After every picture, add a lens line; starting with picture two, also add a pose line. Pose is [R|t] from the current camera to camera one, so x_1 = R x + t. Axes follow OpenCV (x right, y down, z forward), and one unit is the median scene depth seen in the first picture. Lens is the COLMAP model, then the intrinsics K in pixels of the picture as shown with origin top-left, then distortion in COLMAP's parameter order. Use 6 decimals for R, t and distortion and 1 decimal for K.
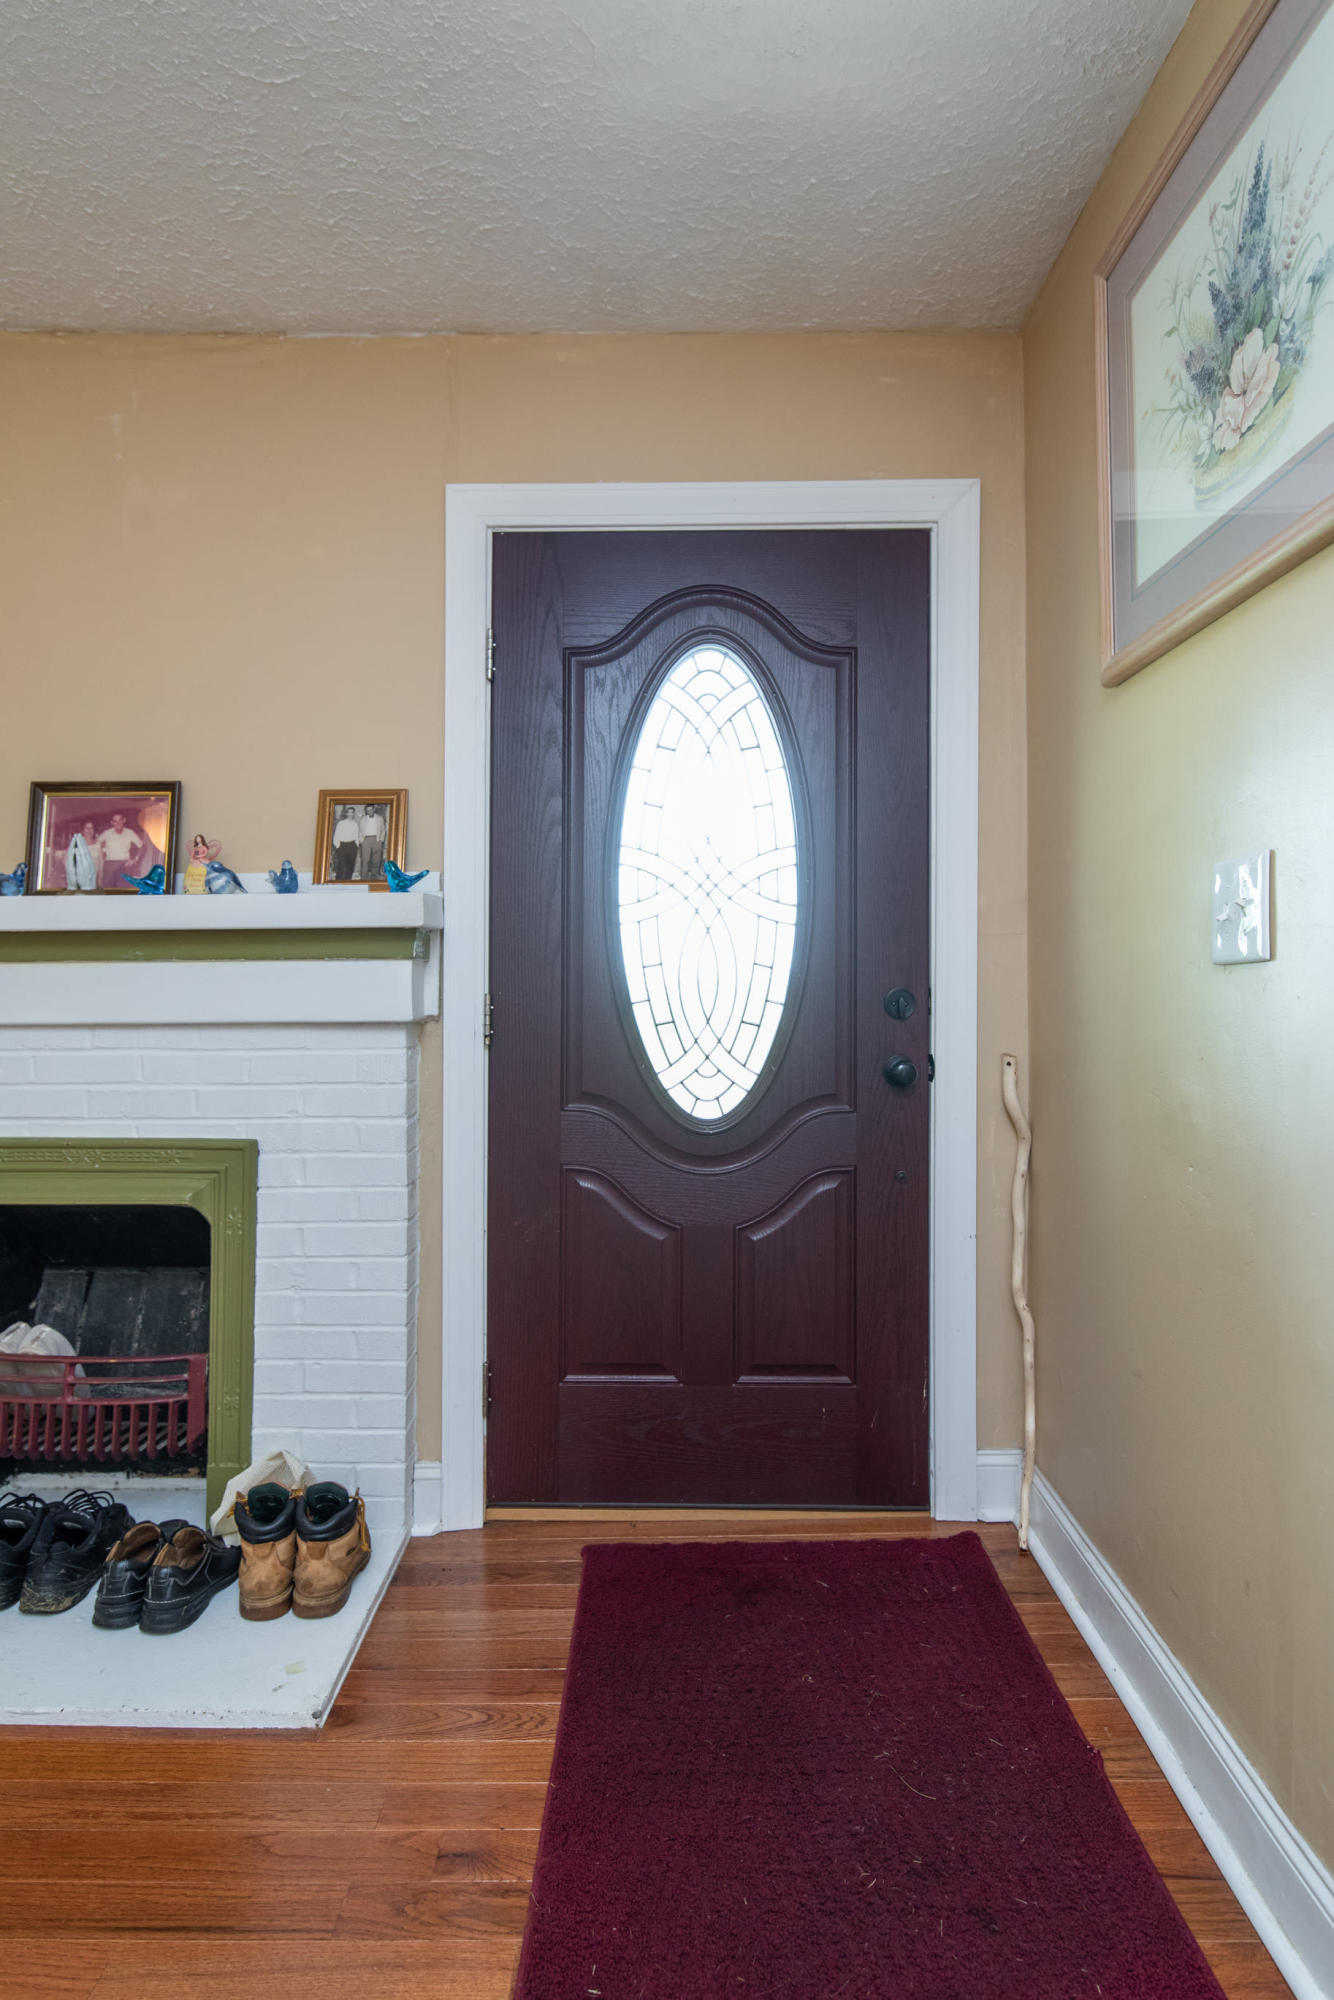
lens RADIAL K [[1089.2, 0, 667.6], [0, 1089.2, 992.0], [0, 0, 1]] dist [0.000555, -0.001190]
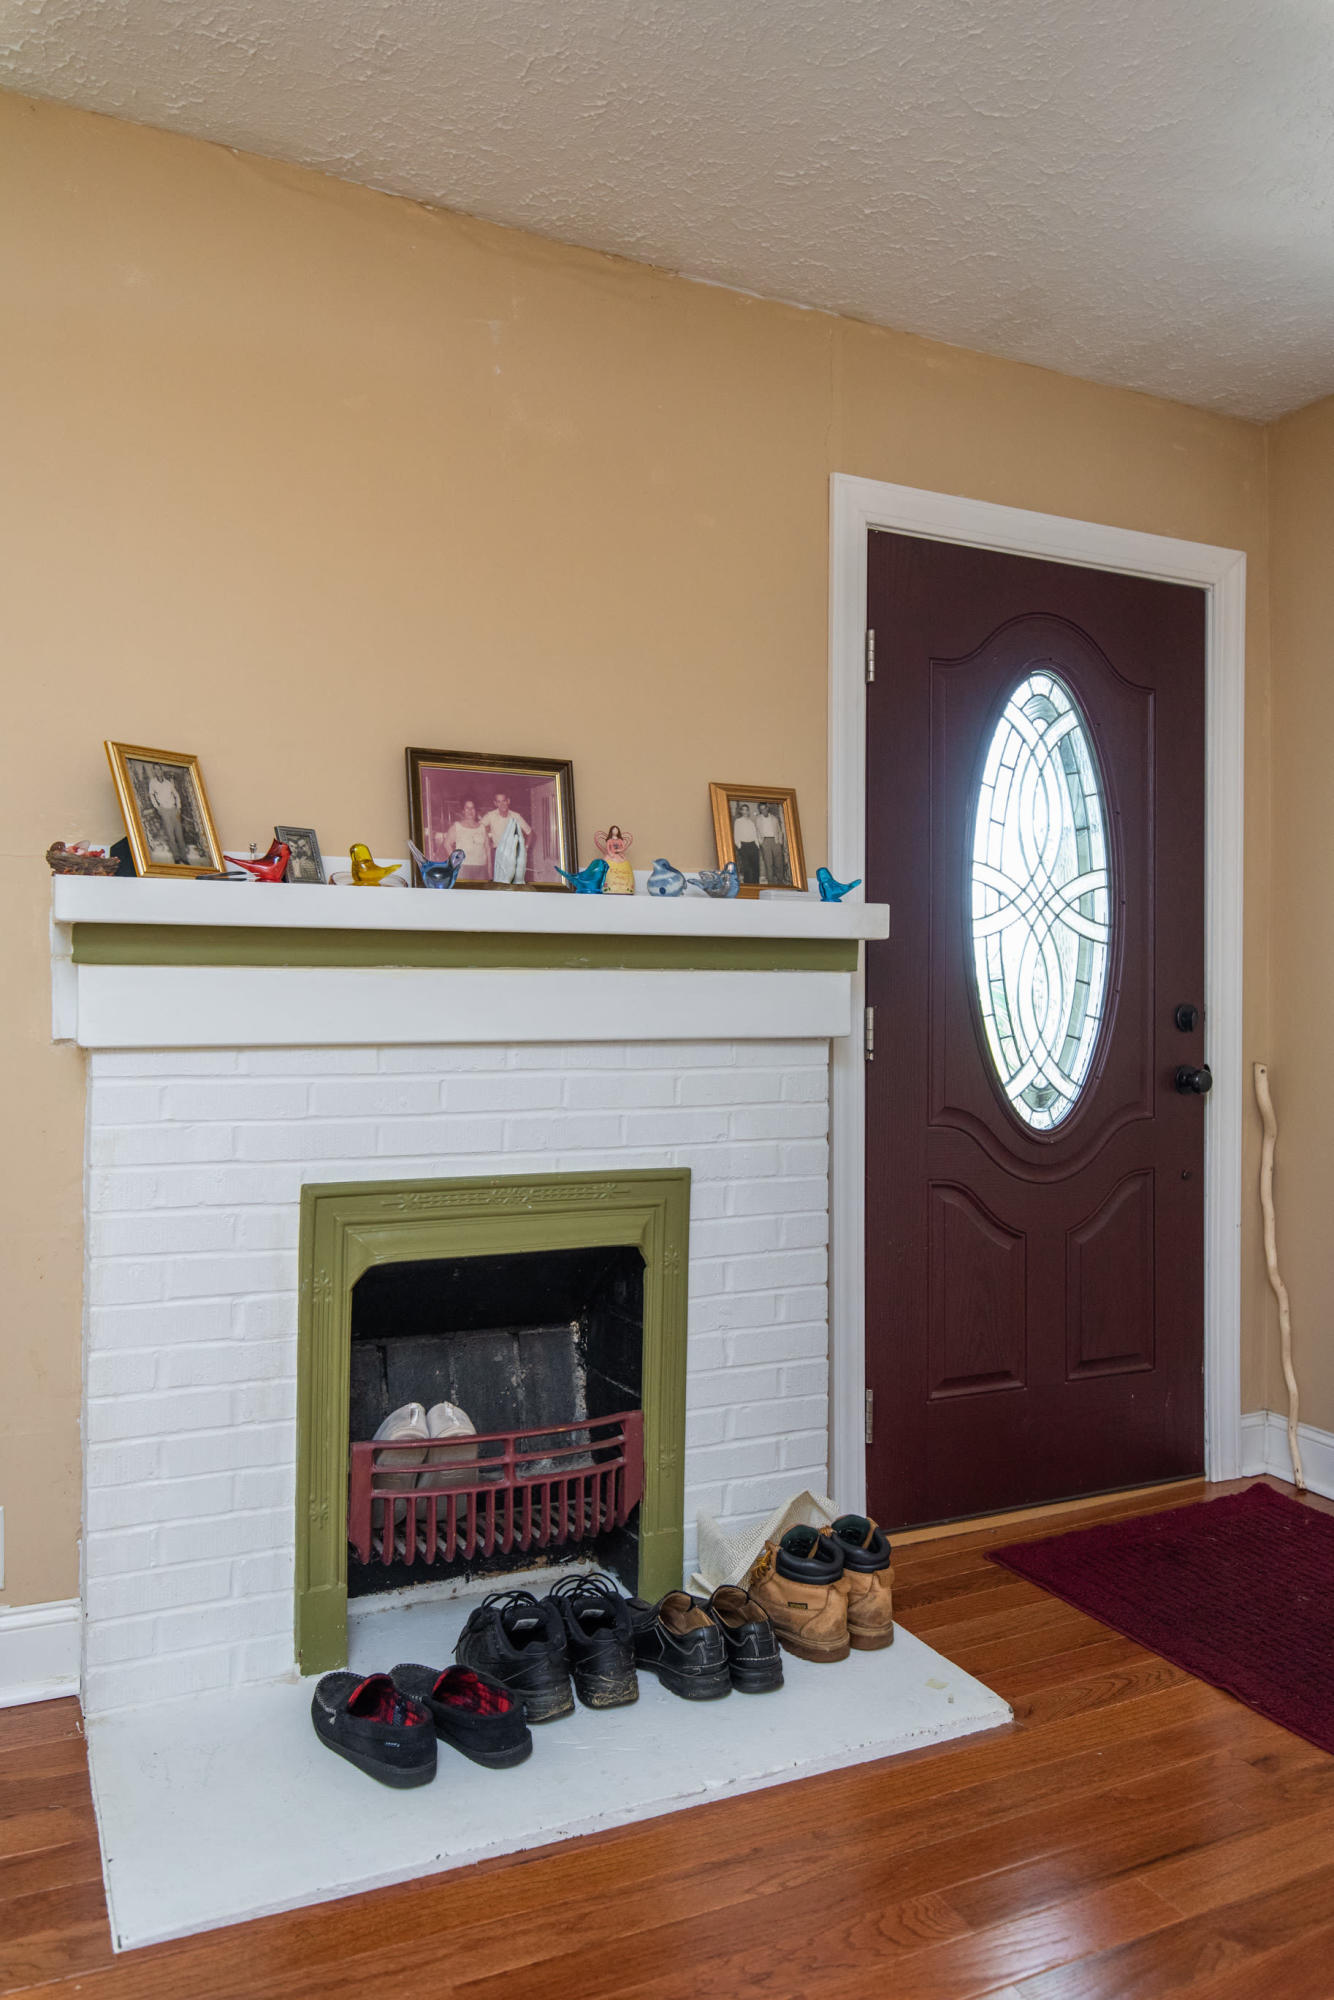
lens RADIAL K [[1366.1, 0, 666.4], [0, 1366.1, 1004.0], [0, 0, 1]] dist [0.002135, -0.005948]
pose [[0.901492, 0.005707, 0.432758, -0.851585], [-0.006166, 0.999981, -0.000343, 0.000192], [-0.432752, -0.002359, 0.901510, -0.015033]]
